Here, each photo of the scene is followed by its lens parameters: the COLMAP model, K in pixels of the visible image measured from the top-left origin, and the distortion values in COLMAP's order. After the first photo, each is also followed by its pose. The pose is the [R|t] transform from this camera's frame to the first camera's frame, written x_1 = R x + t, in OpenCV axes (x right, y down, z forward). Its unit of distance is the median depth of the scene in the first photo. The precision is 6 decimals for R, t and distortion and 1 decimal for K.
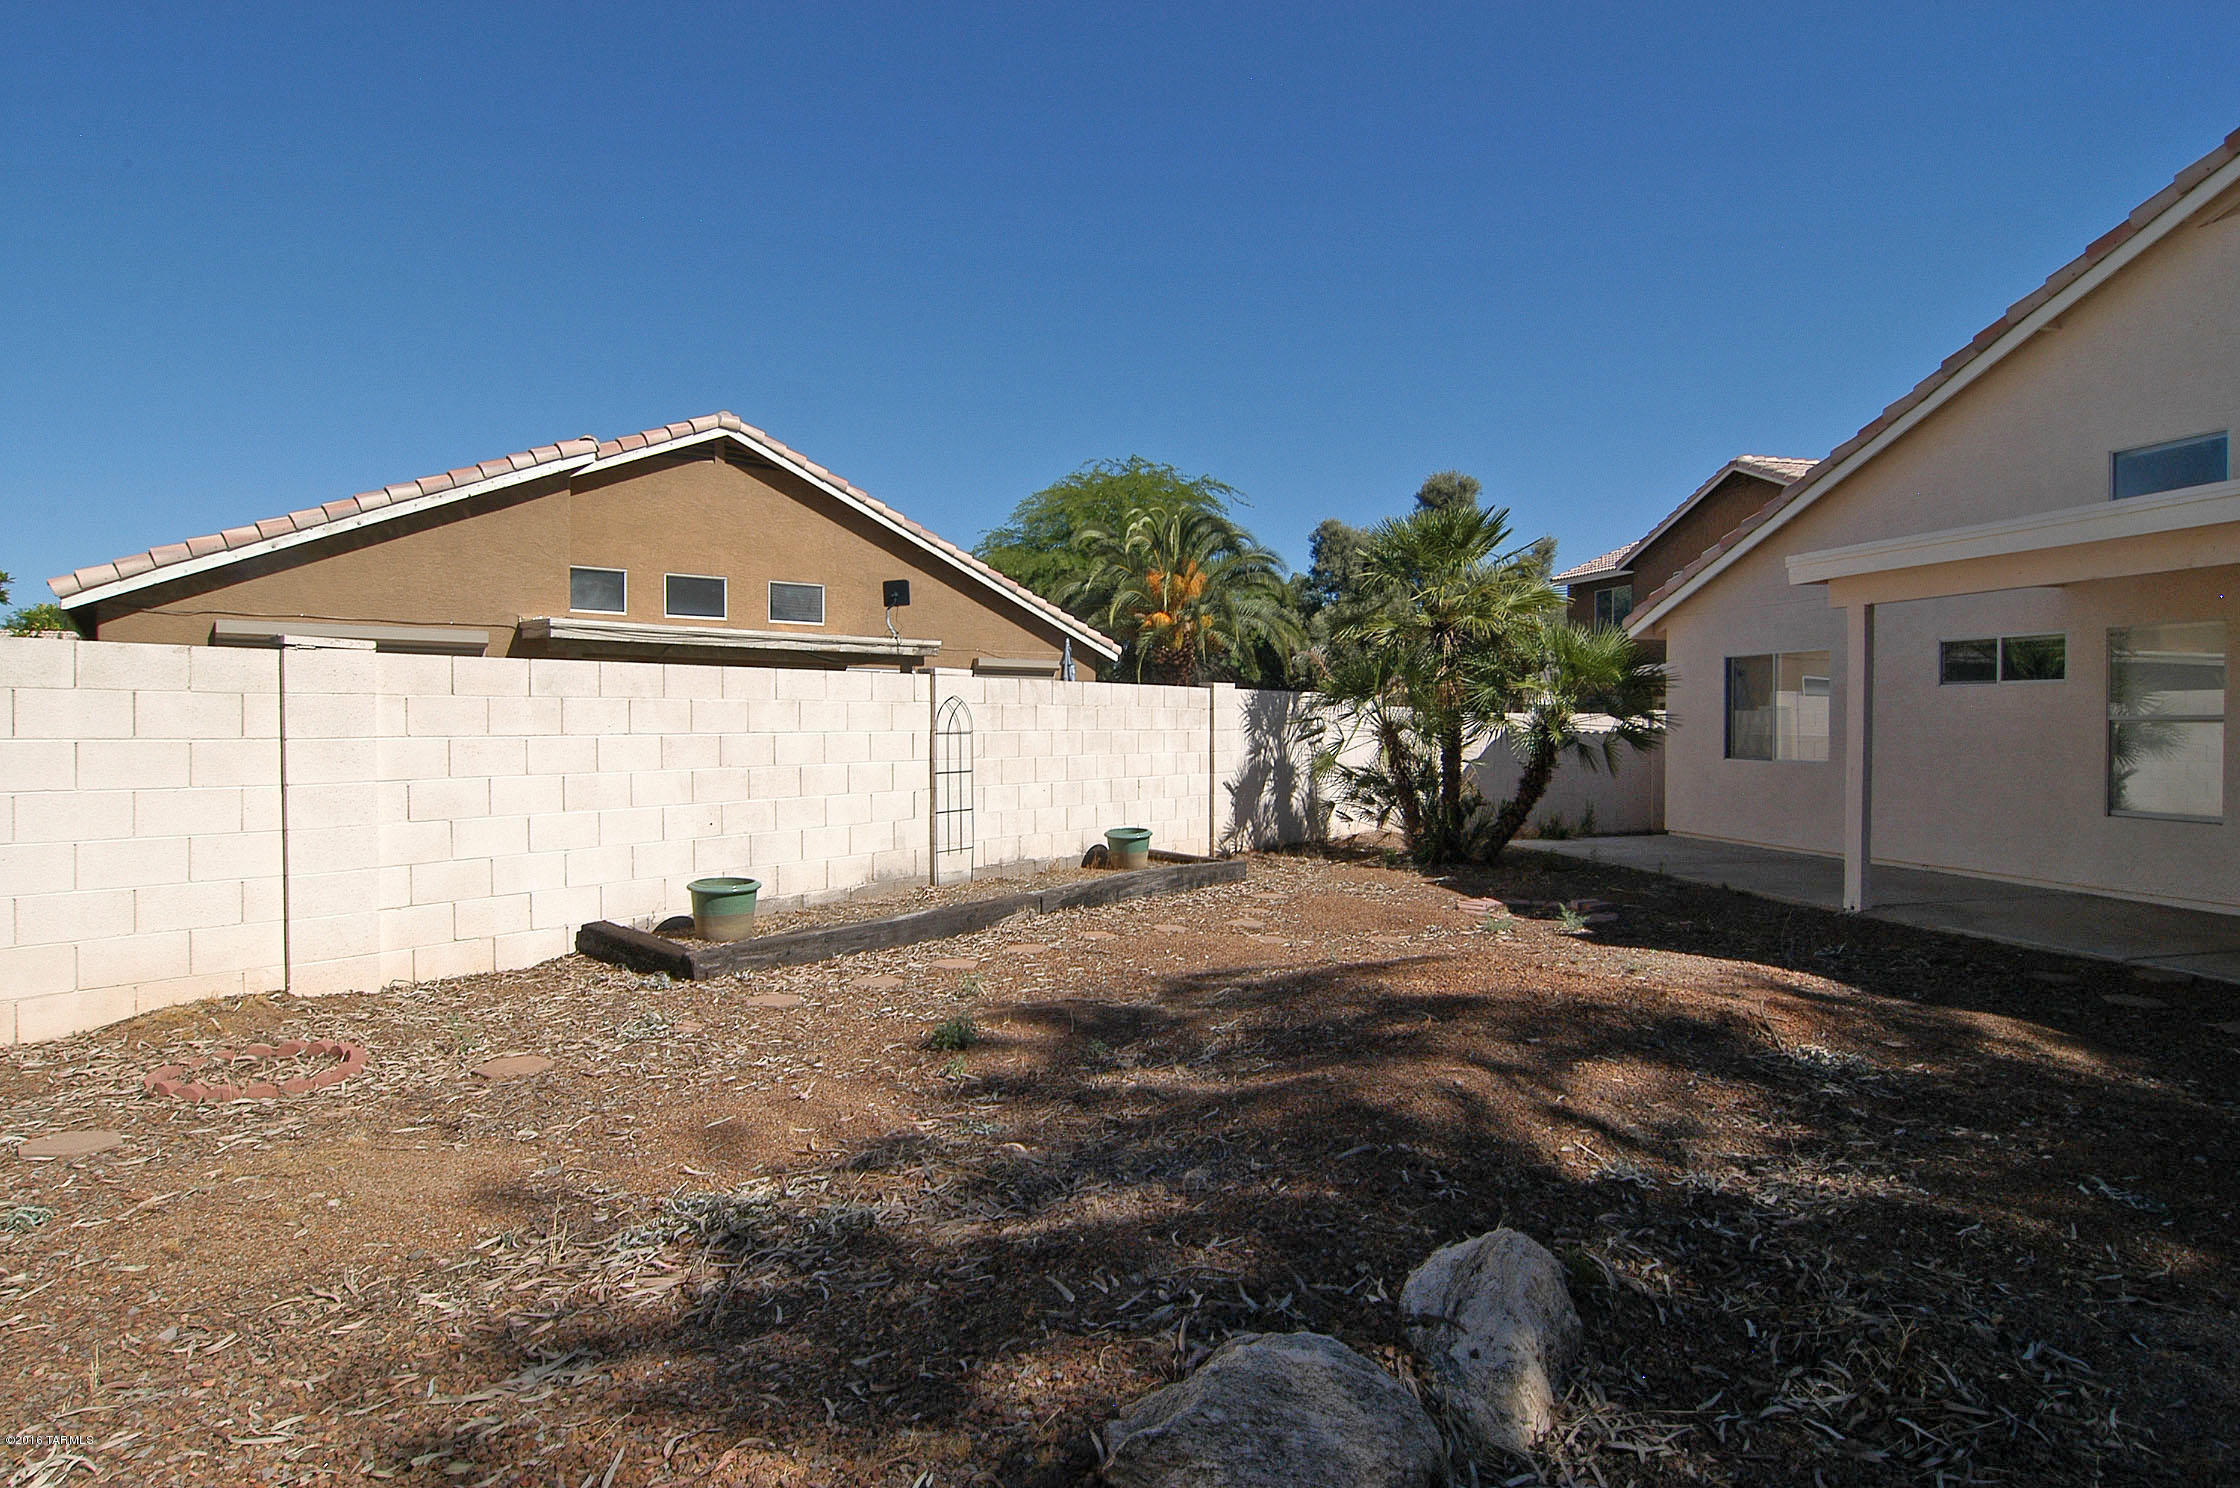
lens RADIAL K [[1197.9, 0, 1125.9], [0, 1197.9, 737.9], [0, 0, 1]] dist [-0.010511, -0.010646]
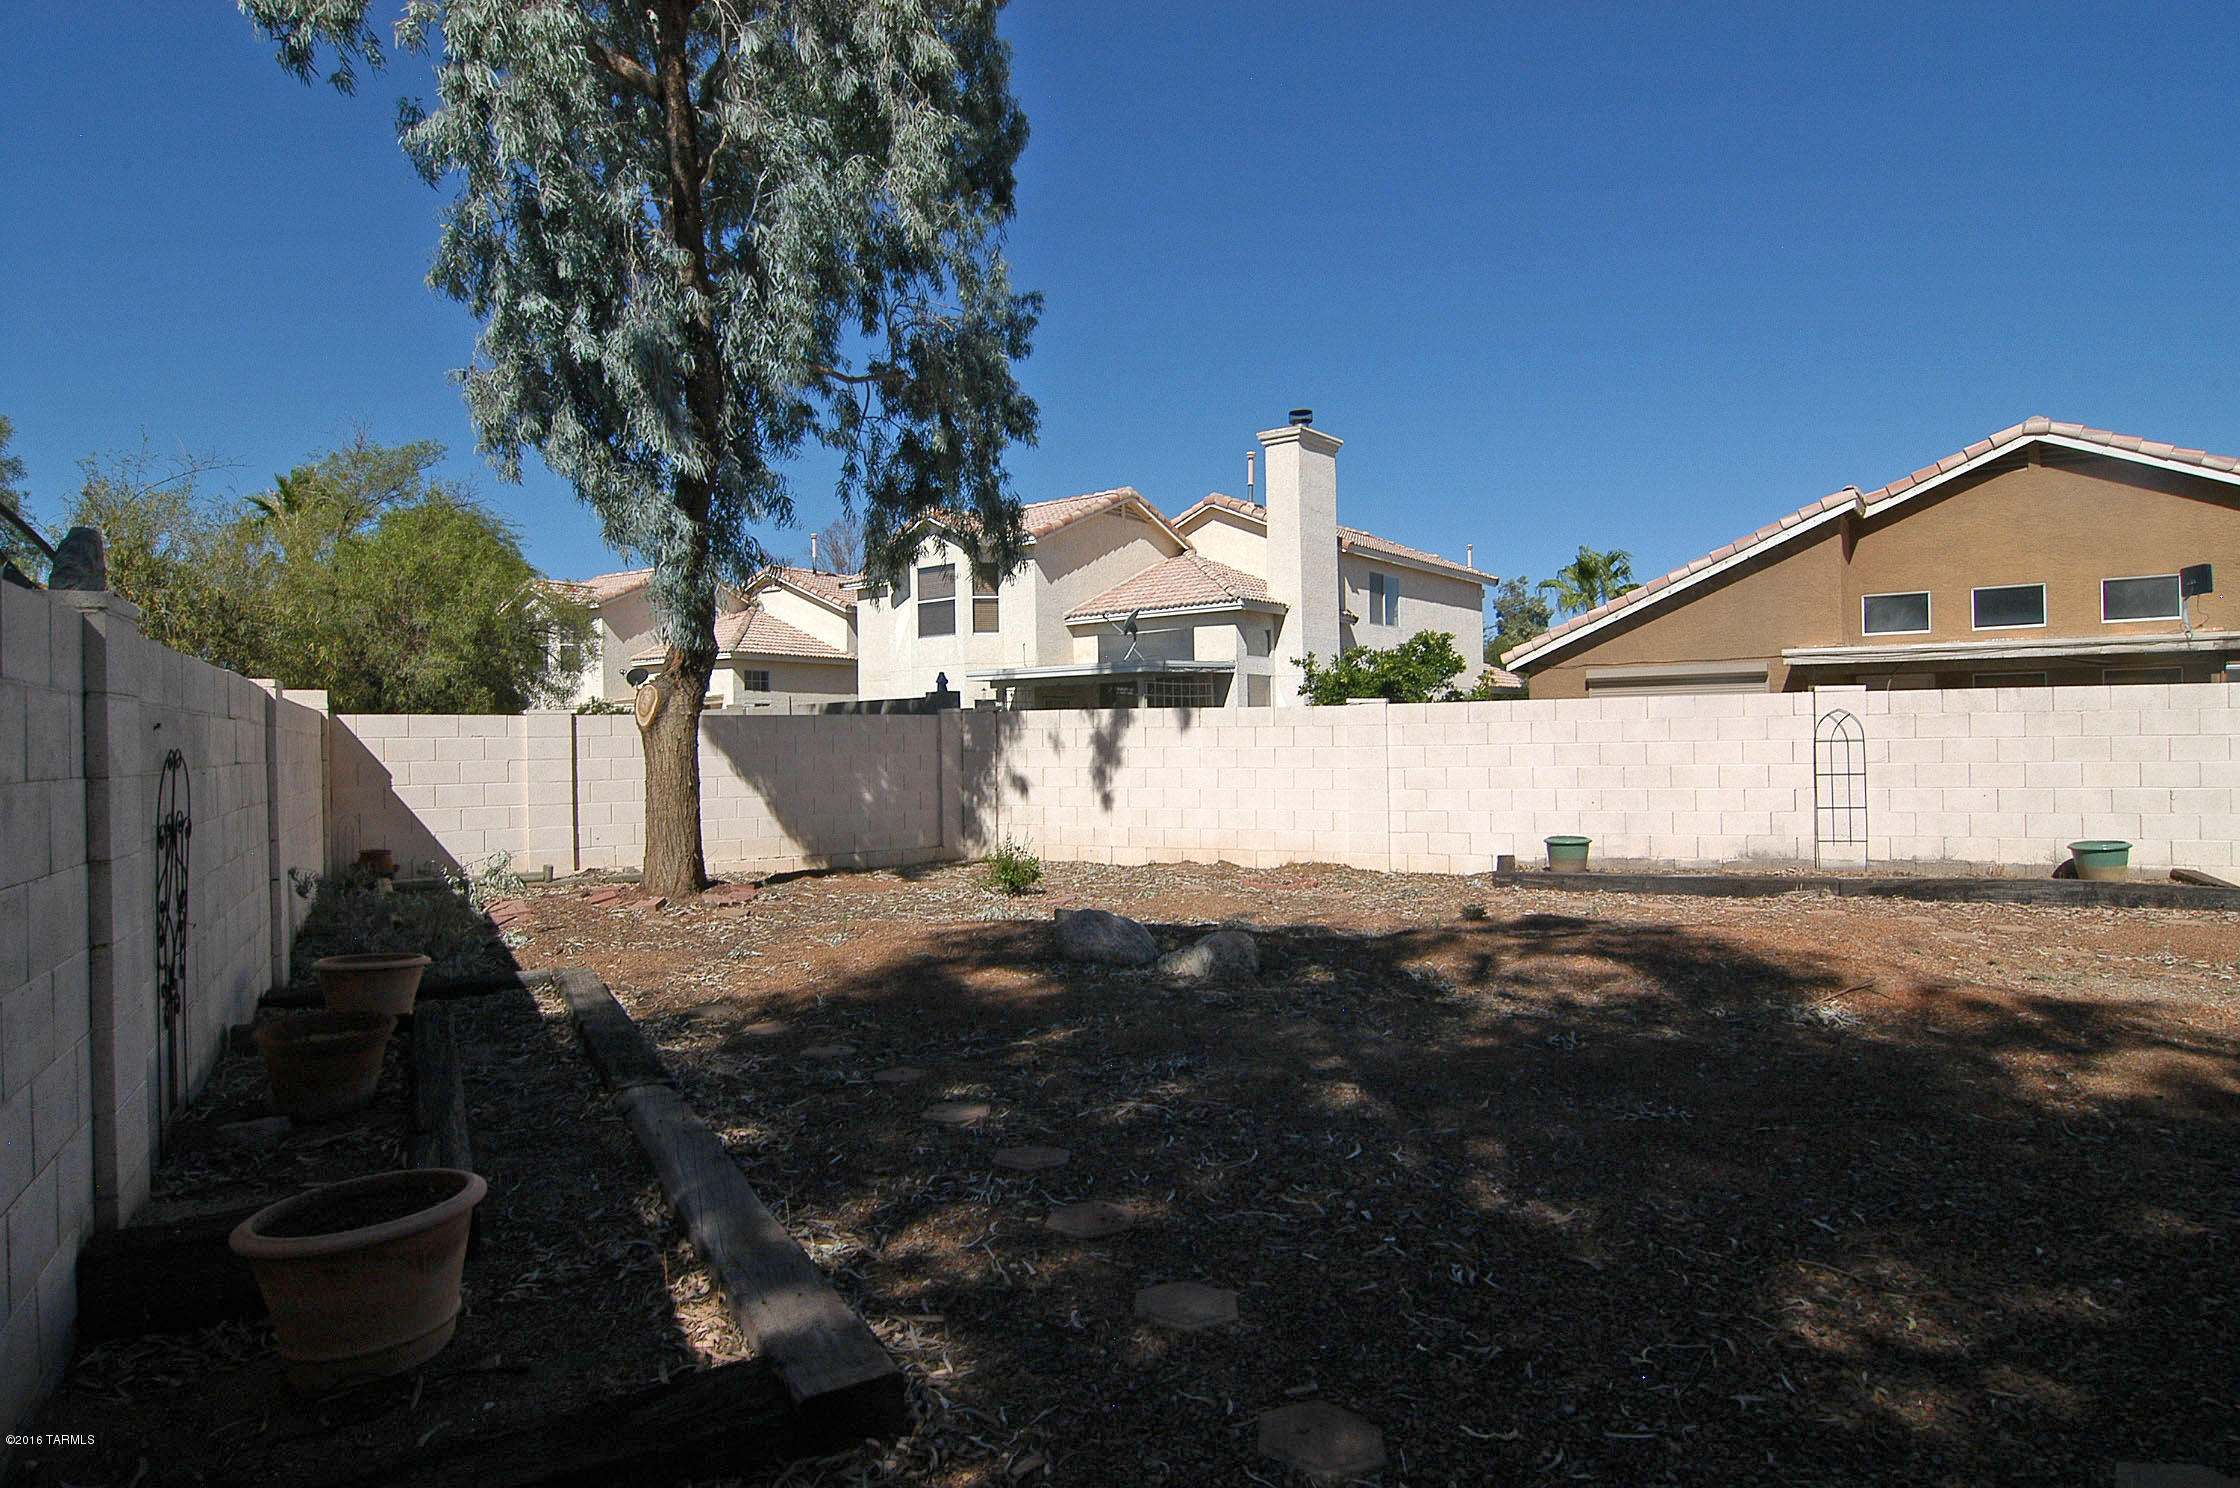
lens RADIAL K [[1218.4, 0, 1120.0], [0, 1218.4, 744.0], [0, 0, 1]] dist [-0.000916, -0.000149]
pose [[0.261852, -0.005851, -0.965090, 0.496084], [0.001524, 0.999983, -0.005649, 0.002745], [0.965107, 0.000009, 0.261857, 0.008562]]
